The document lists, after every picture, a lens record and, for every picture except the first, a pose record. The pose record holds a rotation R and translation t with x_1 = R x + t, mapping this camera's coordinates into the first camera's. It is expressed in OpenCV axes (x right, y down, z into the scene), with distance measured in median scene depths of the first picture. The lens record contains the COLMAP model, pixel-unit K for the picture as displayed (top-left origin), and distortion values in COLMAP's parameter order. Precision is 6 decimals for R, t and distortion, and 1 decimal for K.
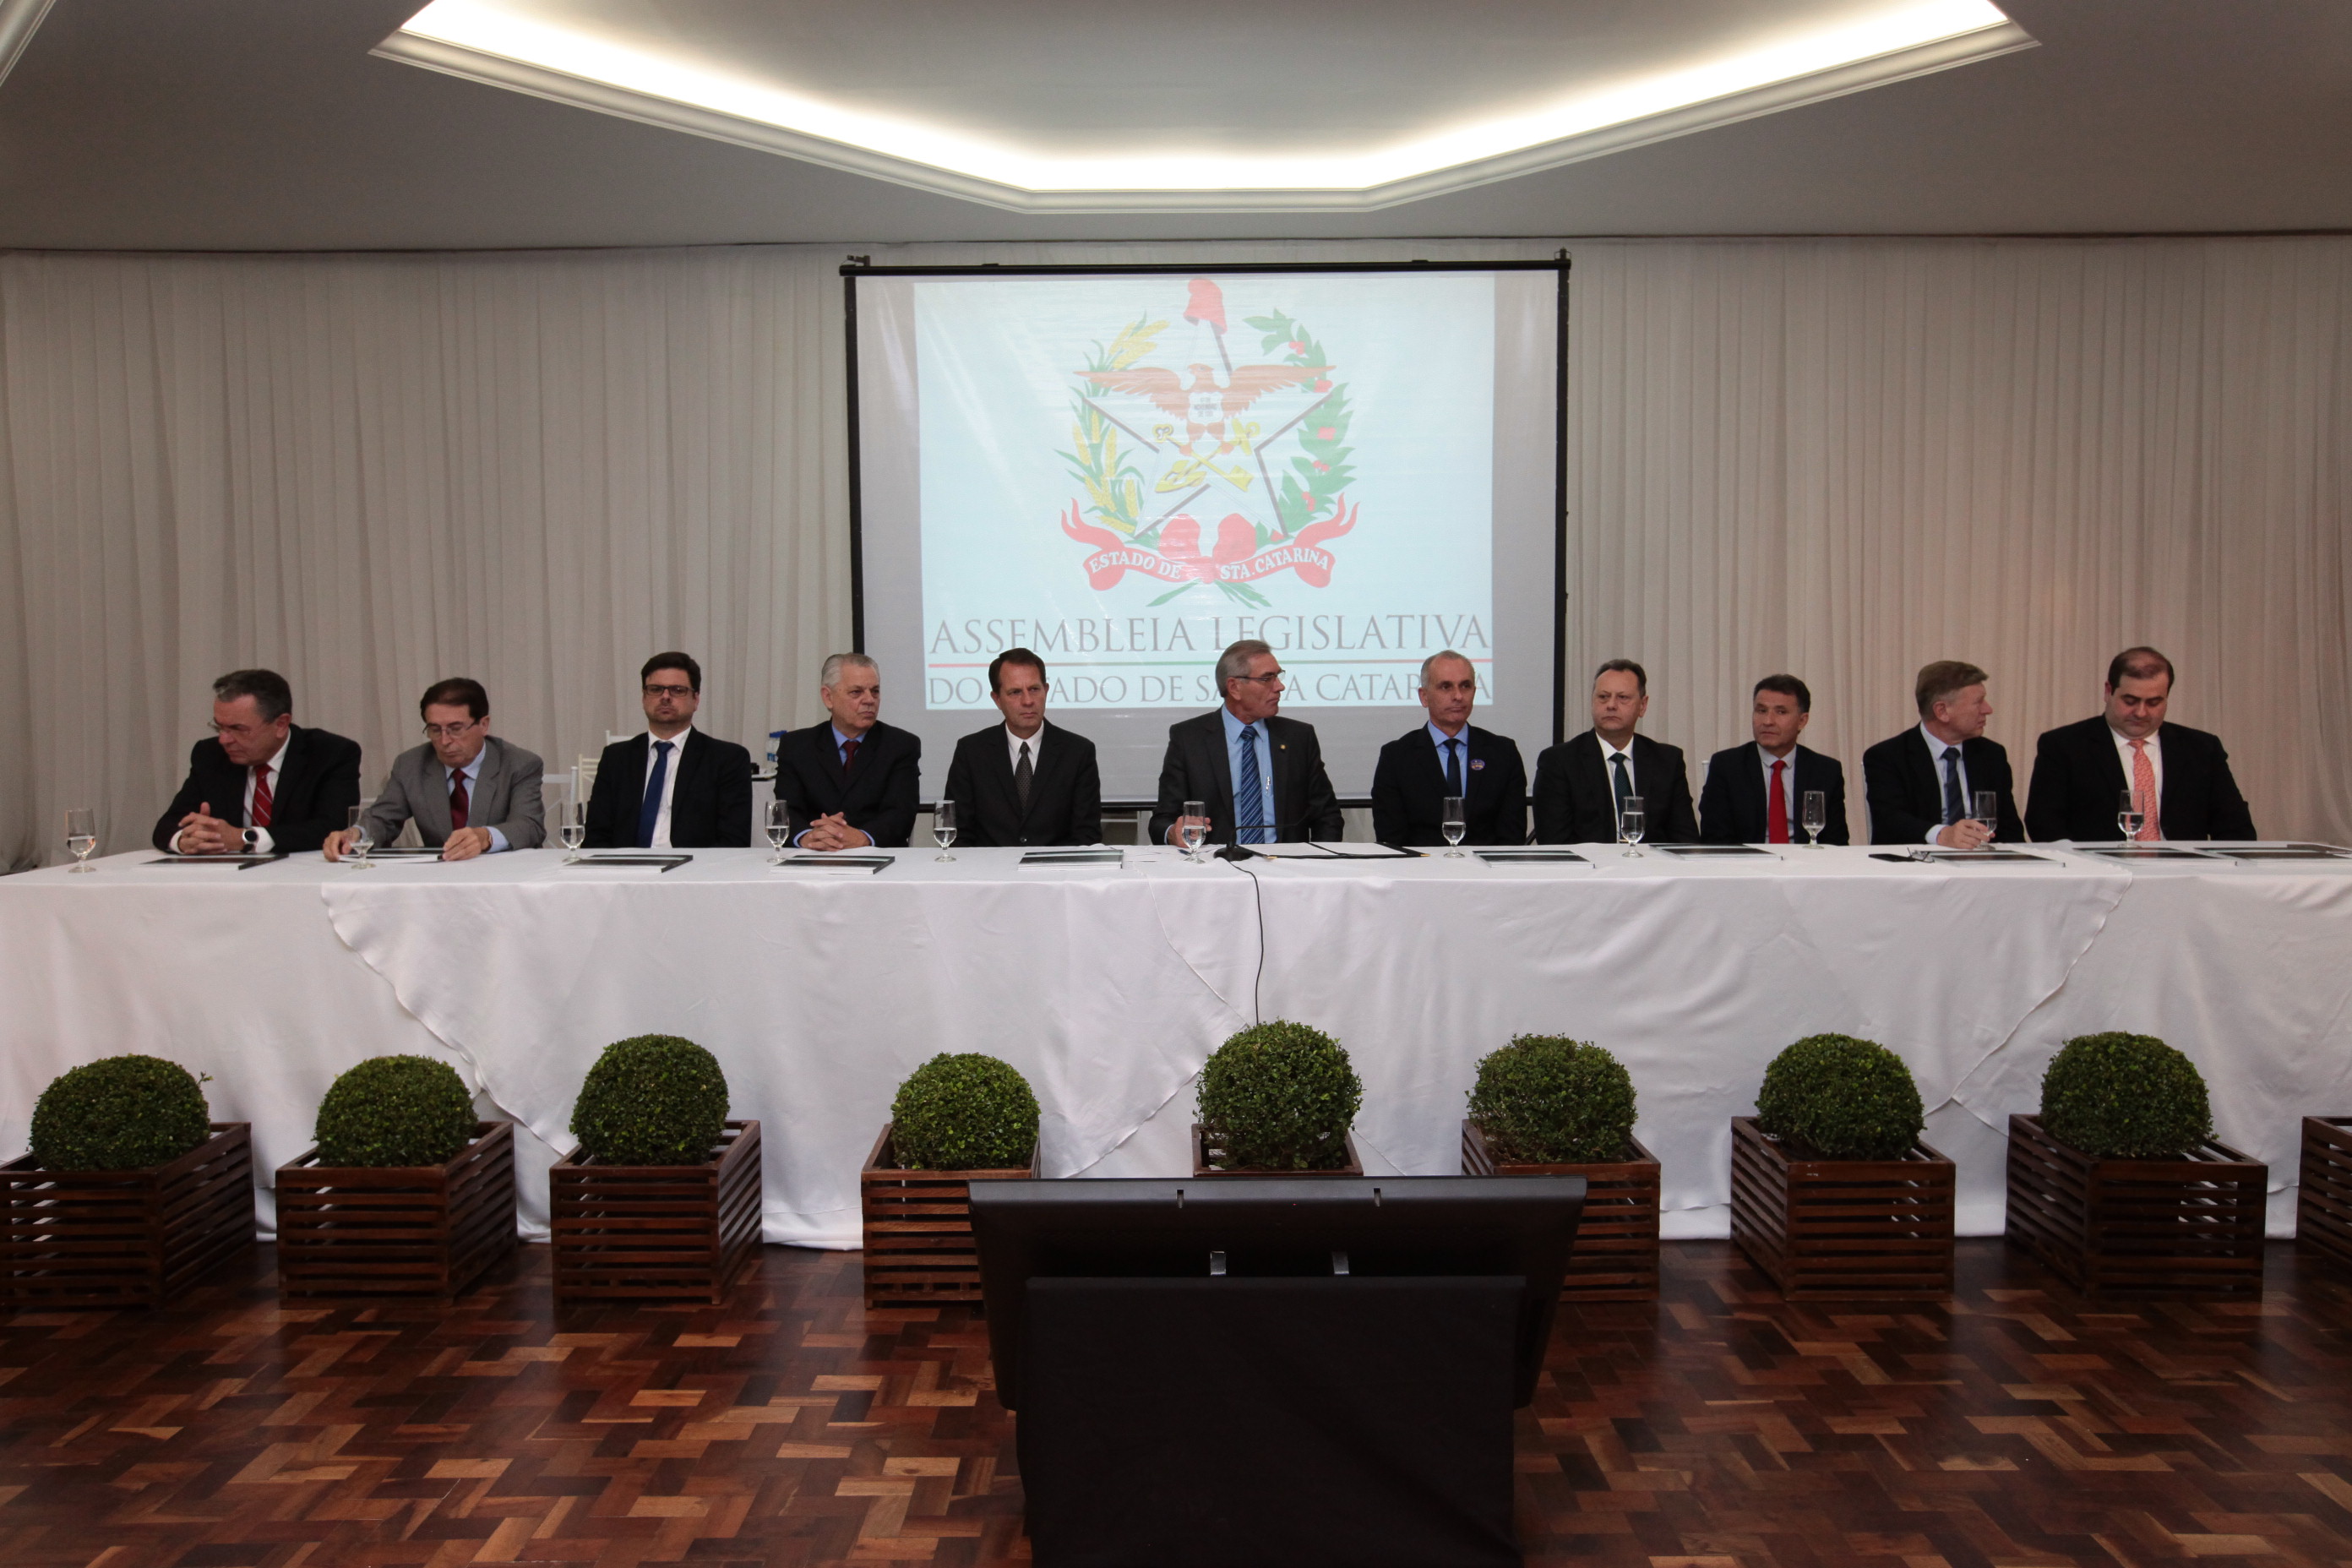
lens RADIAL K [[1616.6, 0, 1179.4], [0, 1616.6, 783.3], [0, 0, 1]] dist [-0.022711, 0.058336]
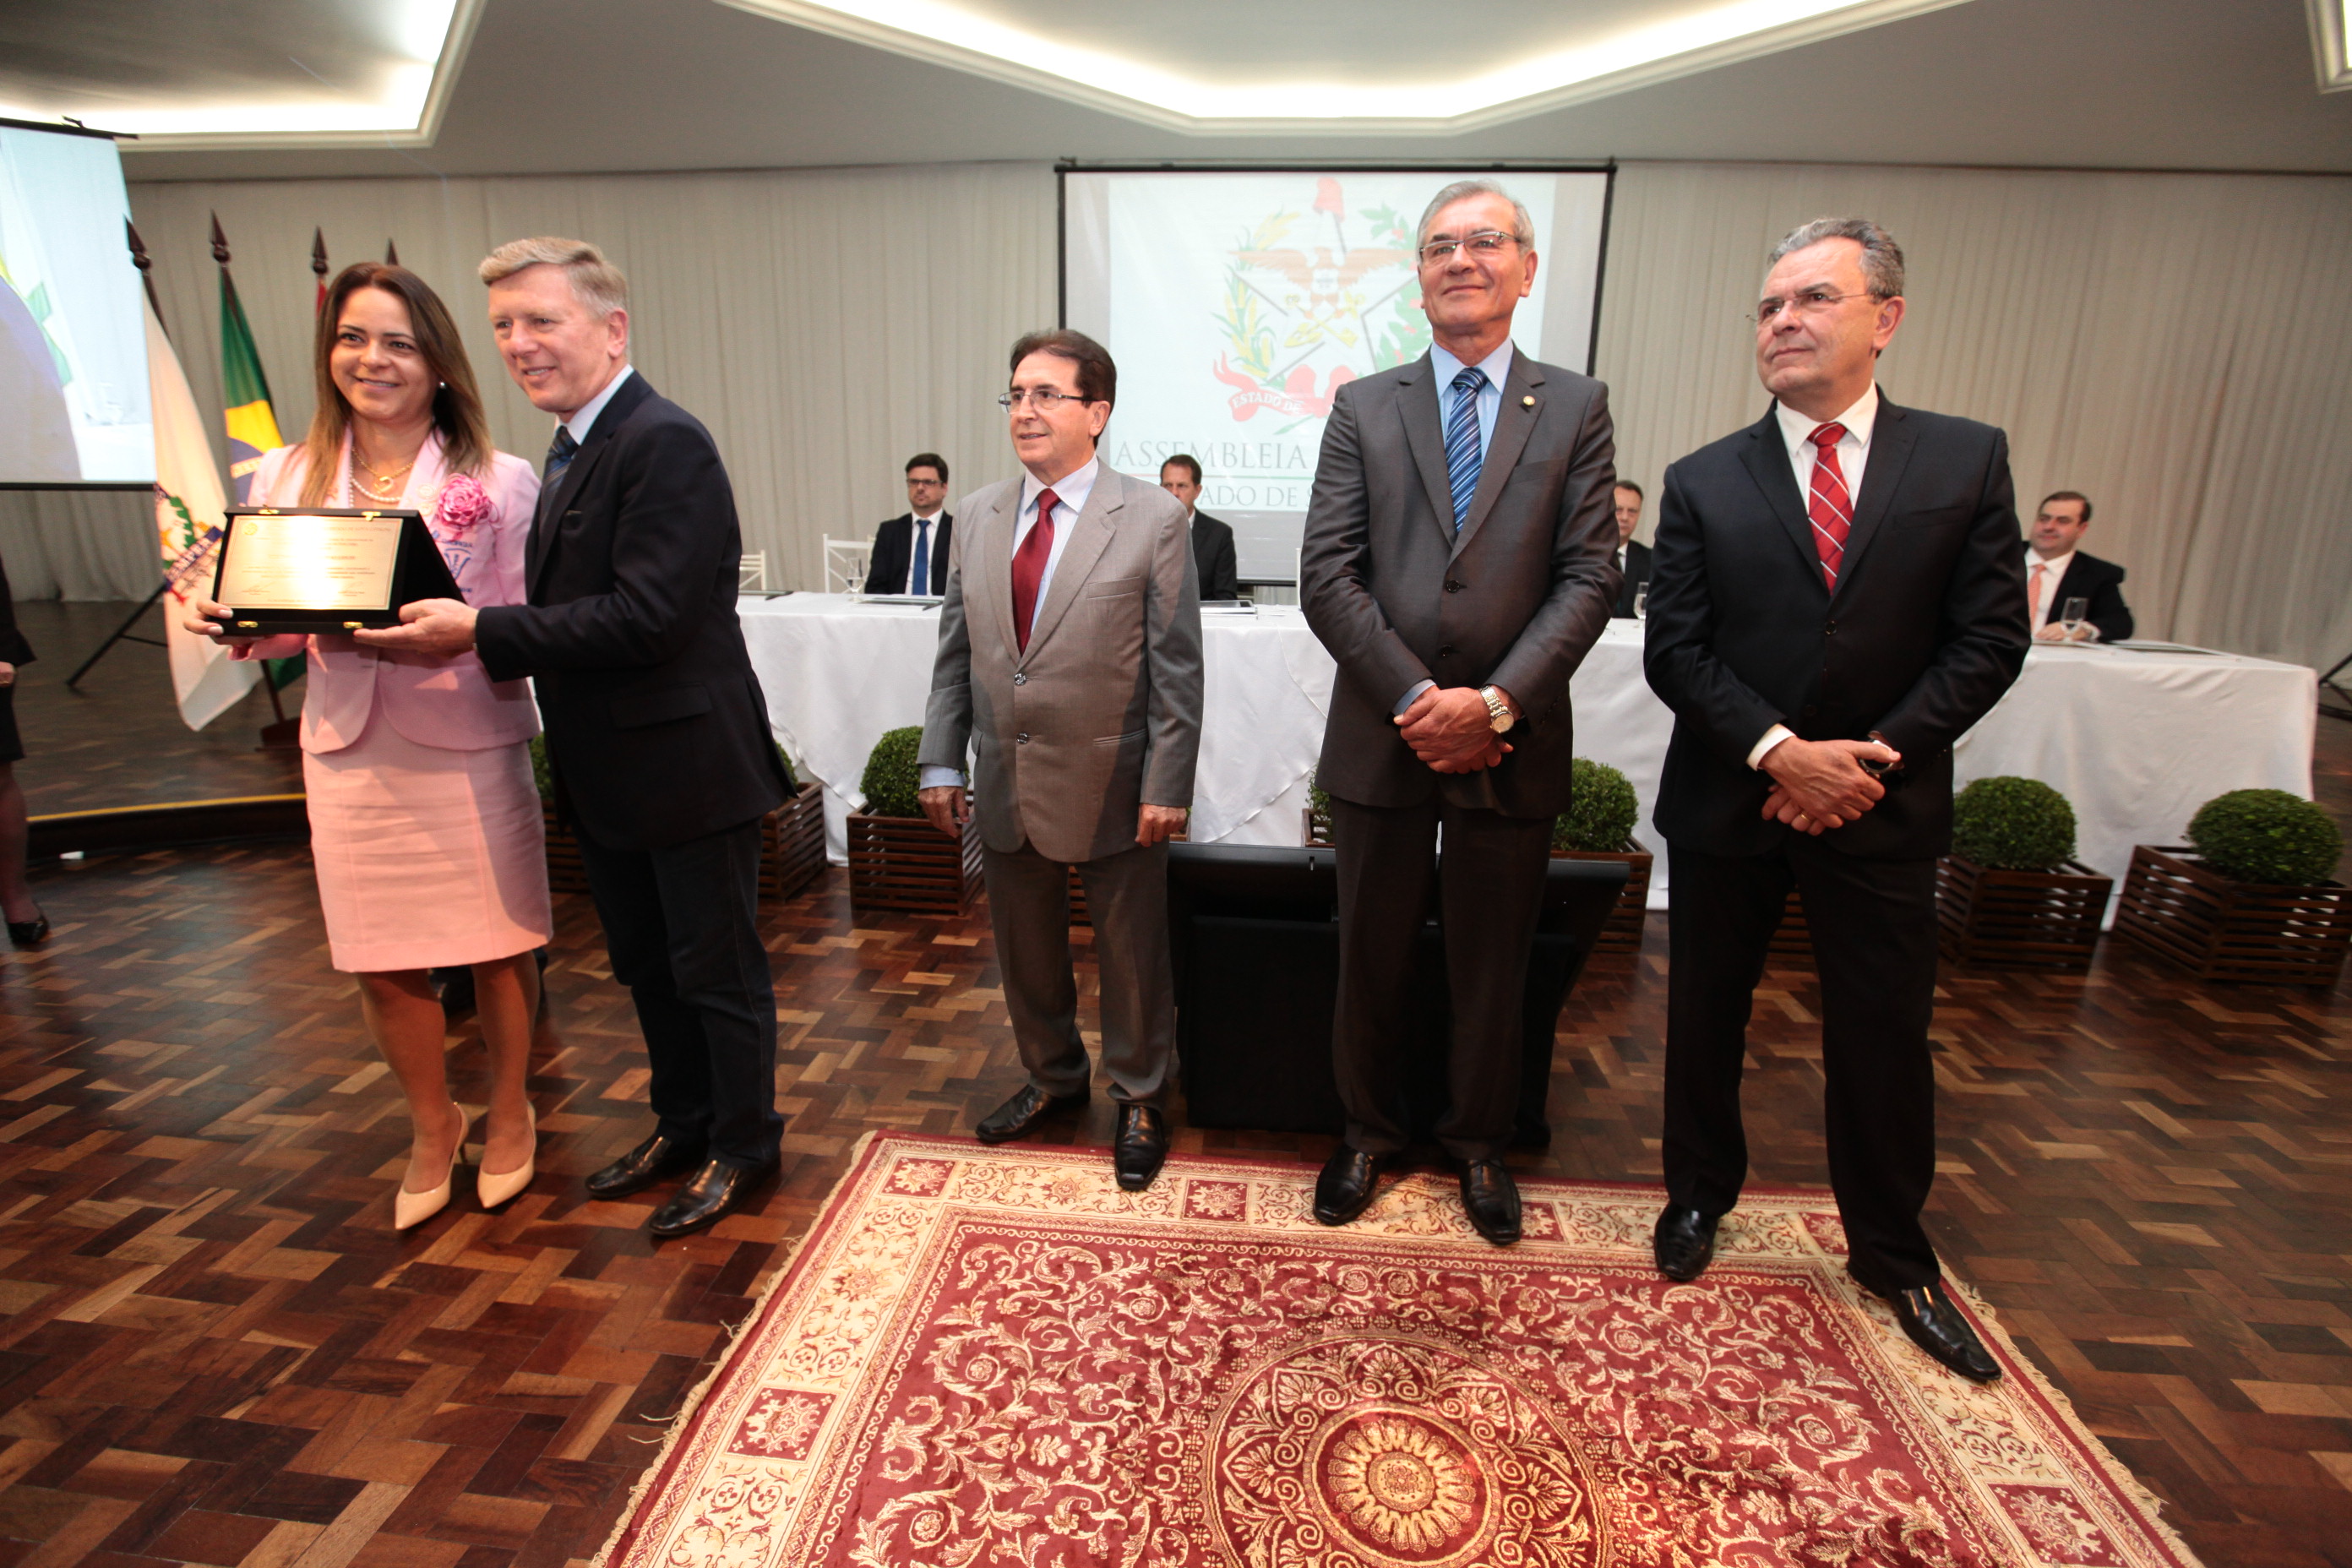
lens RADIAL K [[1086.1, 0, 1179.2], [0, 1086.1, 778.4], [0, 0, 1]] dist [-0.043607, 0.014350]
pose [[0.995837, 0.048981, -0.076868, -0.027870], [-0.034356, 0.982847, 0.181195, 0.022989], [0.084425, -0.177799, 0.980439, 0.097616]]
